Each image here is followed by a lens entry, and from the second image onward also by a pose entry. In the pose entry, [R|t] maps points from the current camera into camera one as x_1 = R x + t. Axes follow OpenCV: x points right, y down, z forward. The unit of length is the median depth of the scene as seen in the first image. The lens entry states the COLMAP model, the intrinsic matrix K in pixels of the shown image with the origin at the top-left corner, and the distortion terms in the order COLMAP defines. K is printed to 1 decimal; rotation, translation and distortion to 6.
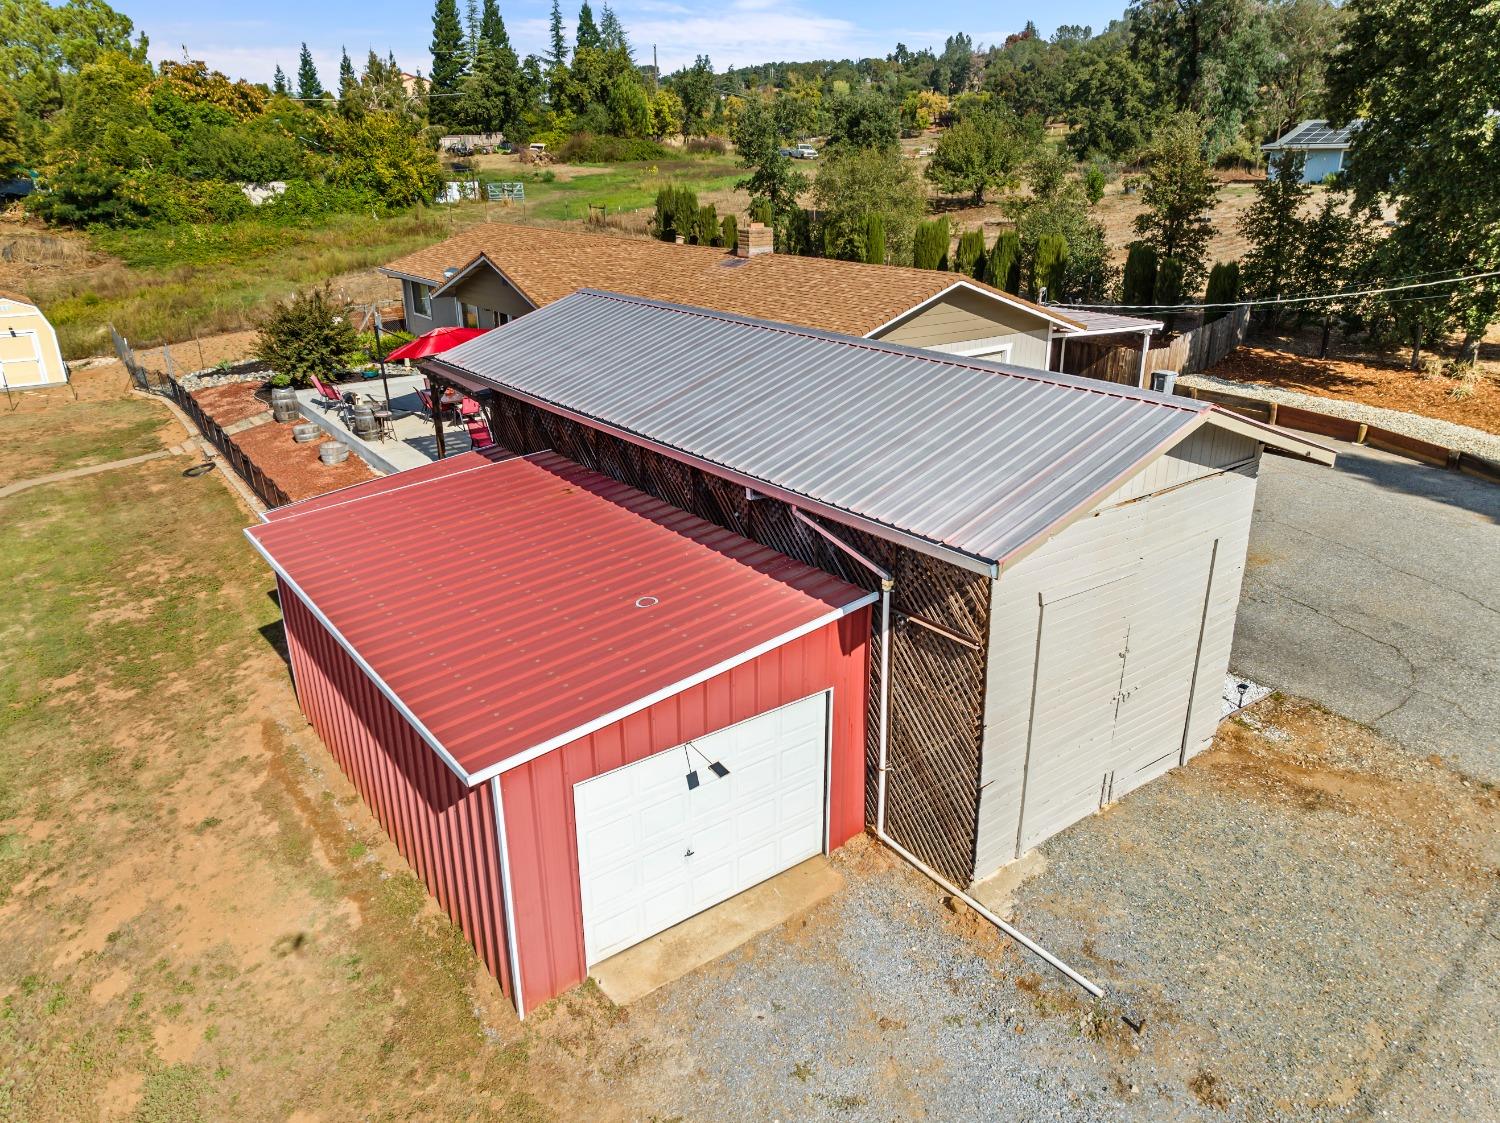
lens RADIAL K [[1052.8, 0, 745.5], [0, 1052.8, 564.6], [0, 0, 1]] dist [-0.001407, -0.004714]
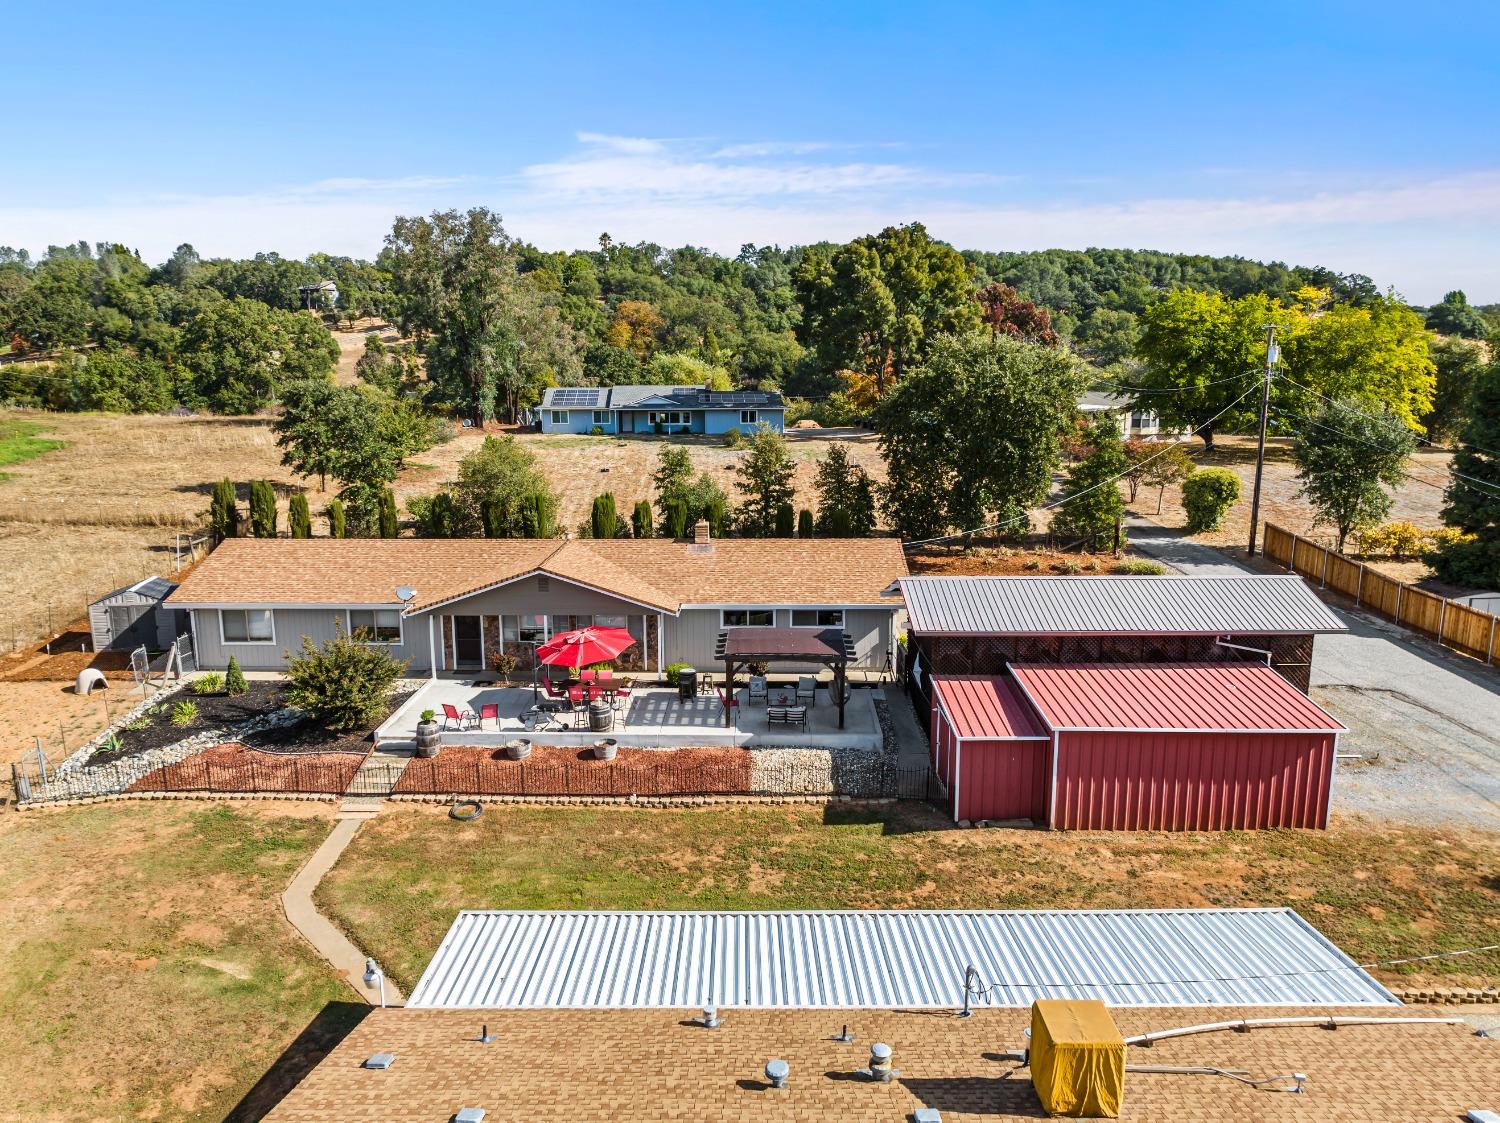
lens RADIAL K [[1052.8, 0, 745.5], [0, 1052.8, 564.6], [0, 0, 1]] dist [-0.001407, -0.004714]
pose [[0.591127, -0.143788, 0.793659, -1.633614], [0.284911, 0.957773, -0.038685, -0.290954], [-0.754583, 0.248990, 0.607132, 0.145370]]
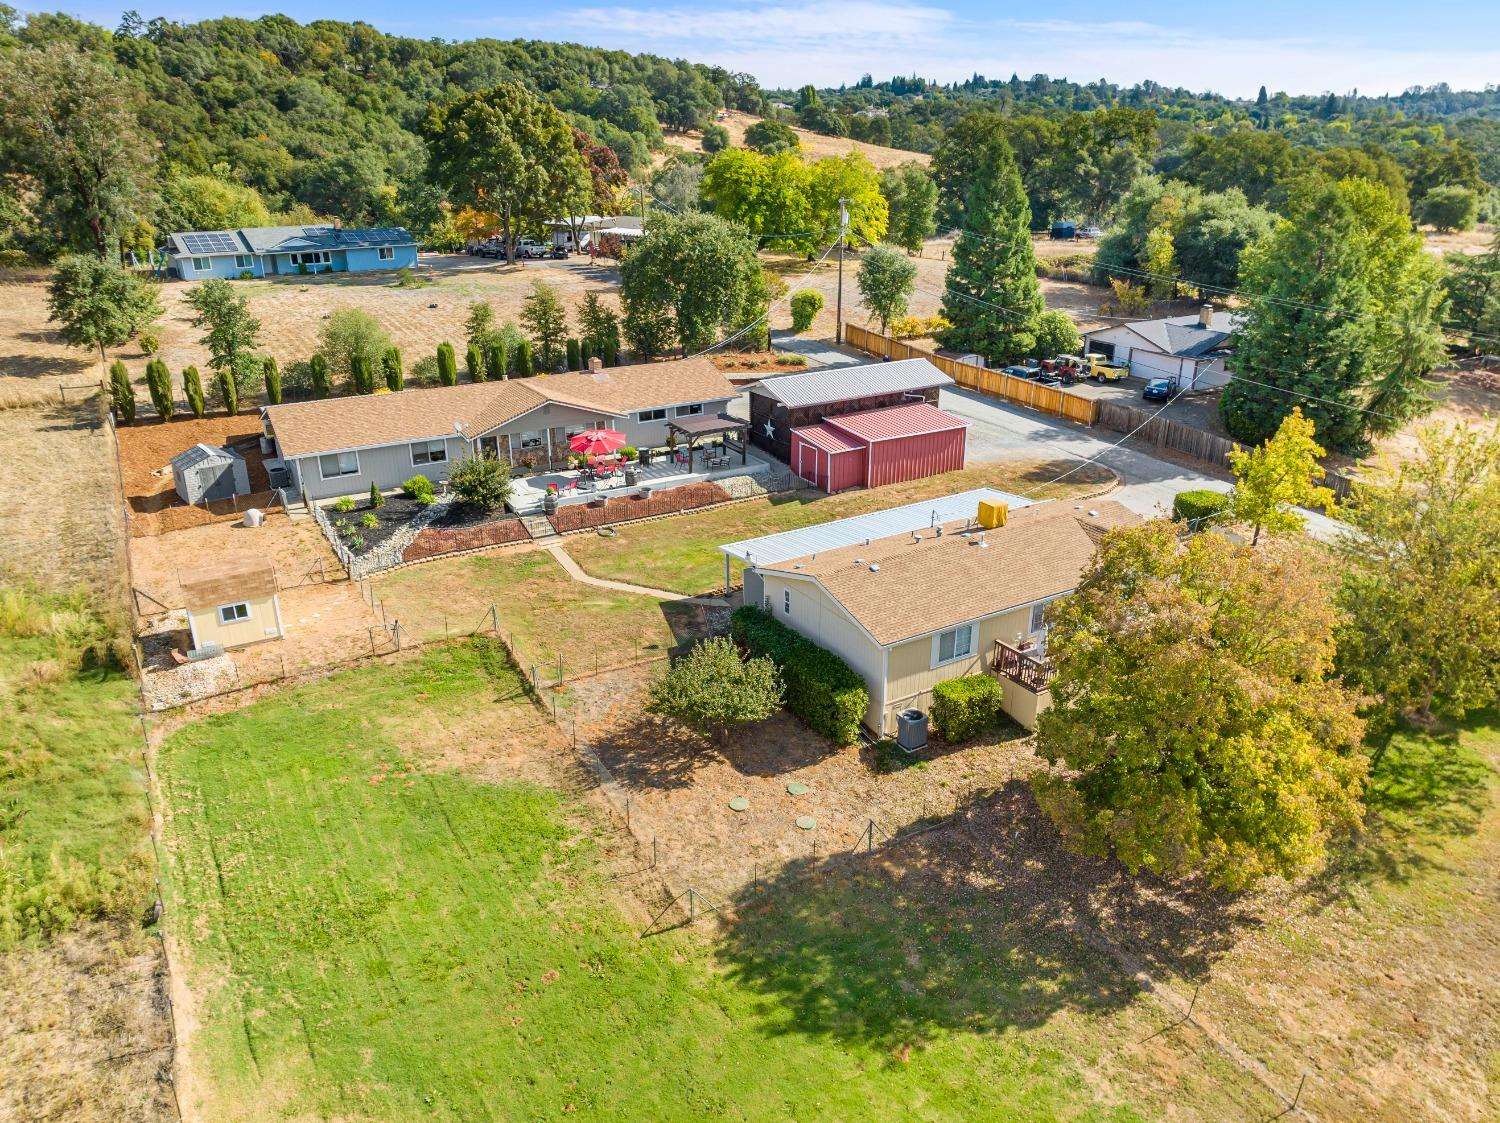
lens RADIAL K [[1046.9, 0, 751.8], [0, 1046.9, 568.2], [0, 0, 1]] dist [0.002147, -0.005082]
pose [[0.081818, -0.371672, 0.924752, -3.282141], [0.356531, 0.877376, 0.321086, -0.792085], [-0.930694, 0.303432, 0.204297, 0.541654]]
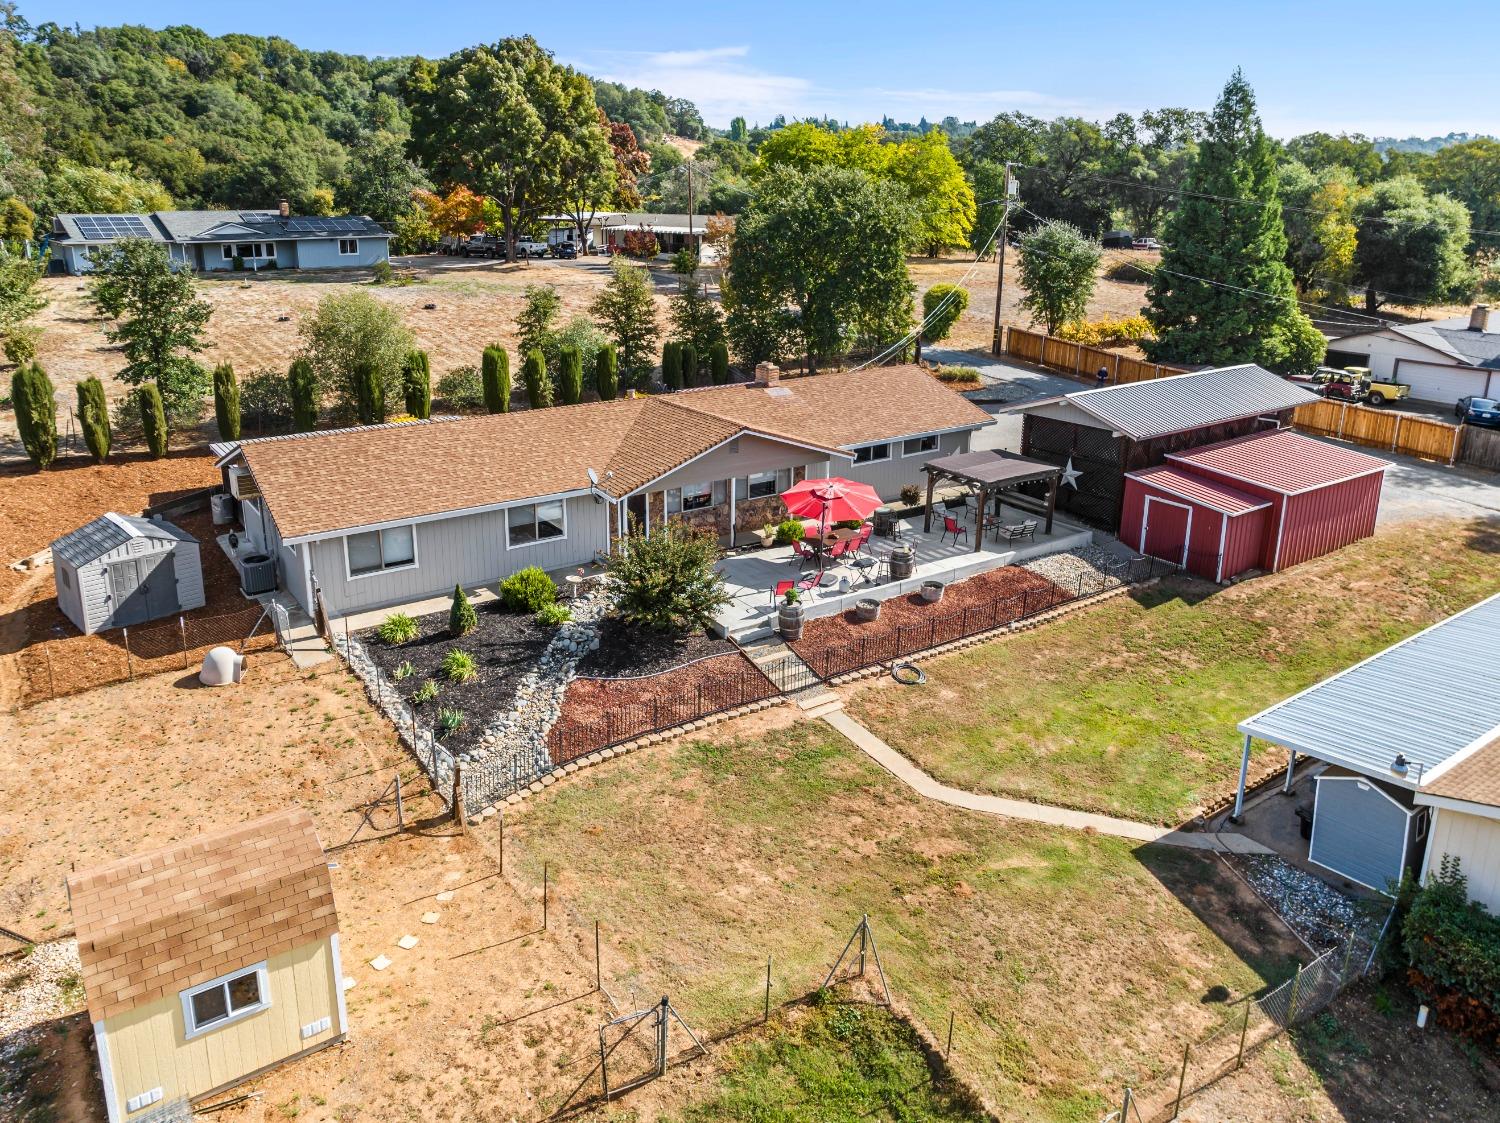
lens RADIAL K [[1082.9, 0, 735.2], [0, 1082.9, 481.9], [0, 0, 1]] dist [-0.002362, 0.009257]
pose [[0.012239, -0.261321, 0.965174, -2.112540], [0.348722, 0.905761, 0.240813, -0.811683], [-0.937146, 0.333630, 0.102214, 1.411485]]
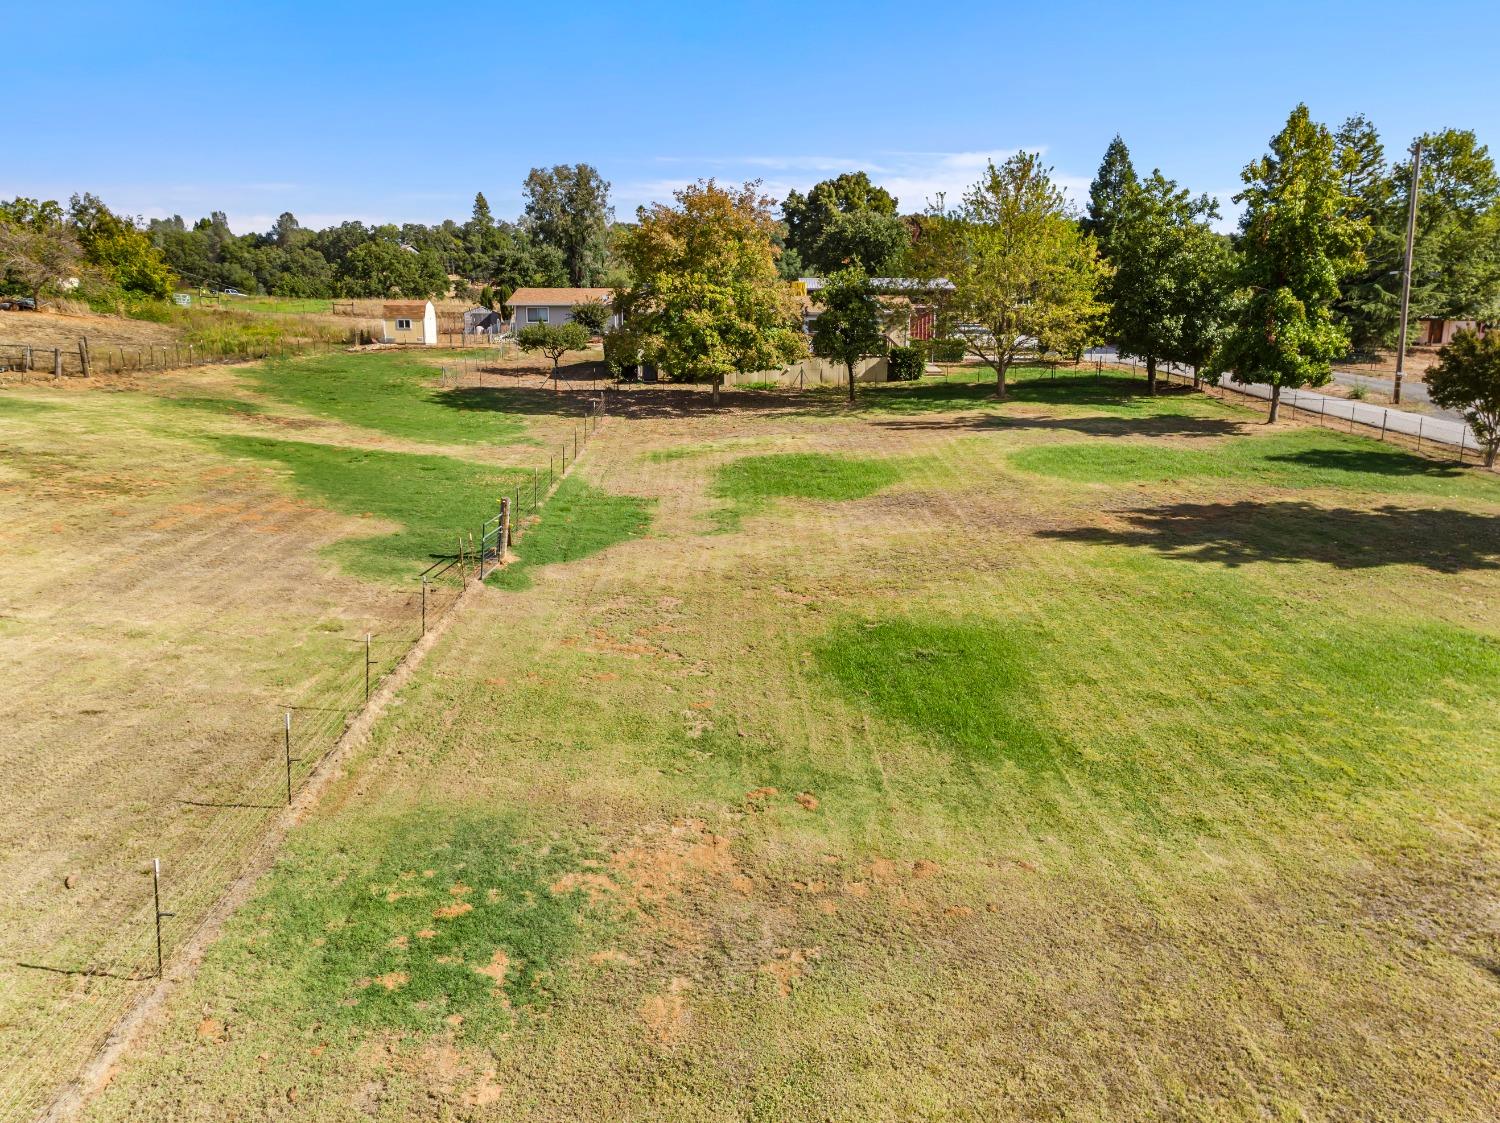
lens RADIAL K [[1052.8, 0, 745.5], [0, 1052.8, 564.6], [0, 0, 1]] dist [-0.001407, -0.004714]
pose [[0.607561, -0.147046, 0.780543, -3.980797], [0.276778, 0.960313, -0.034526, 1.003343], [-0.744489, 0.237014, 0.624148, -1.359017]]
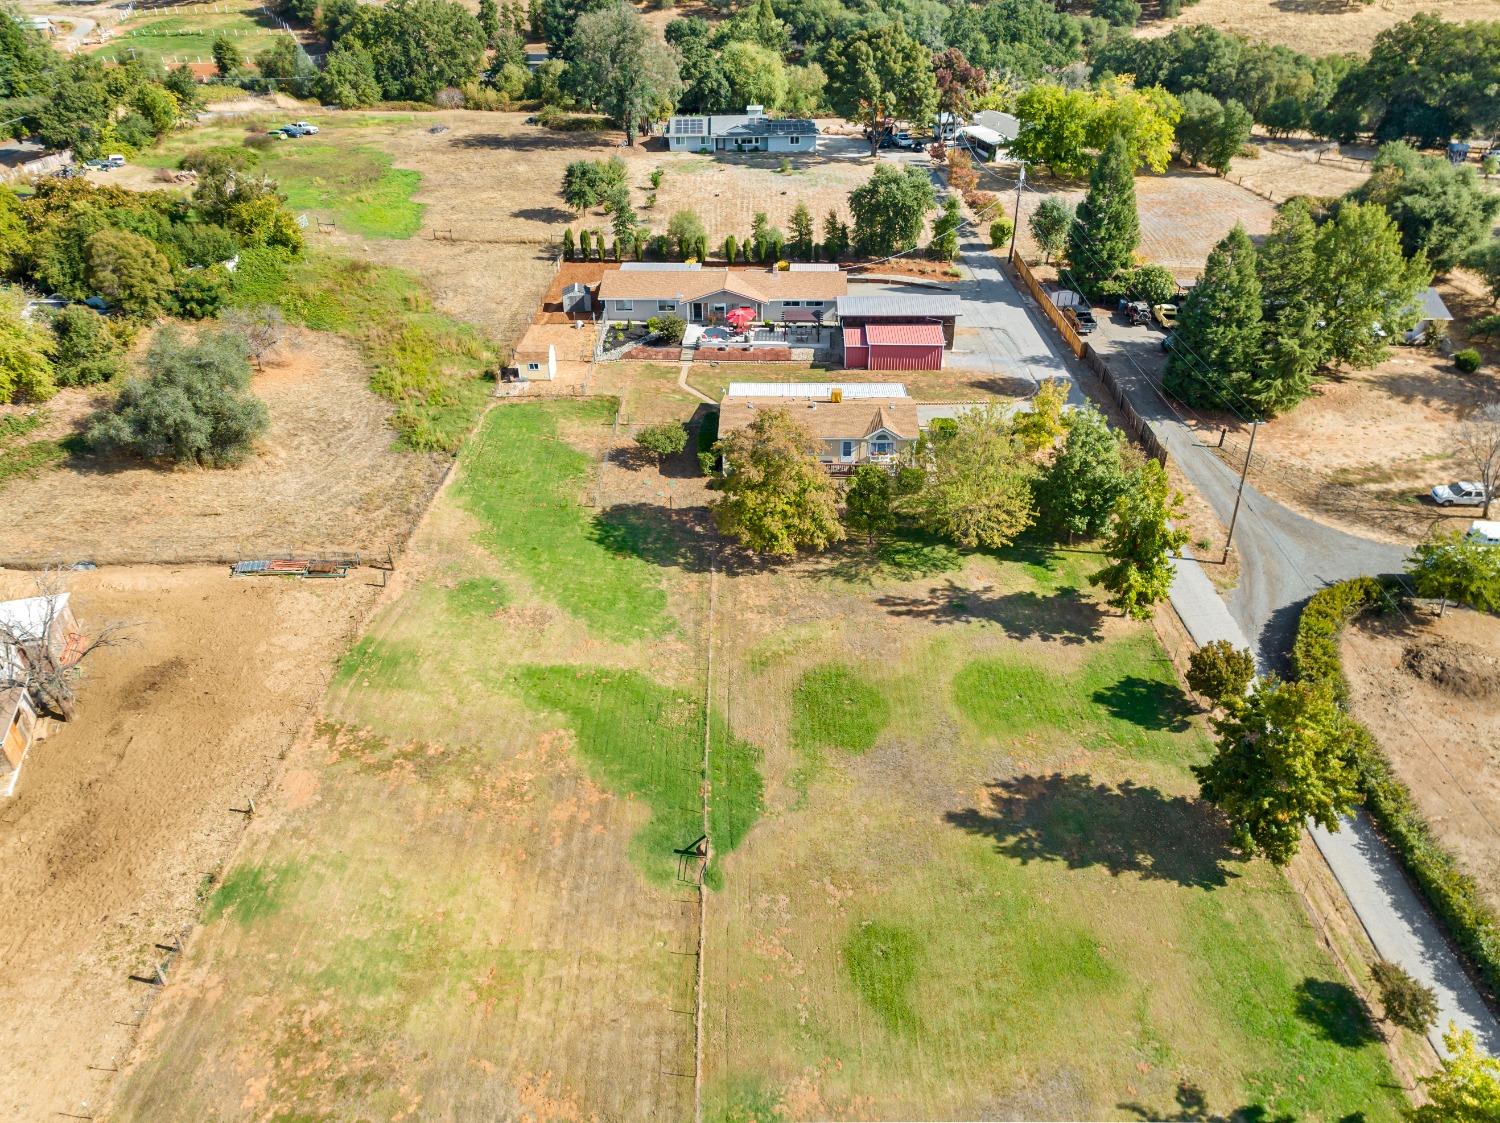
lens RADIAL K [[1052.8, 0, 745.5], [0, 1052.8, 564.6], [0, 0, 1]] dist [-0.001407, -0.004714]
pose [[0.623112, -0.425352, 0.656359, -4.725116], [0.284935, 0.904974, 0.315965, -0.879996], [-0.728385, -0.009862, 0.685098, -2.497630]]
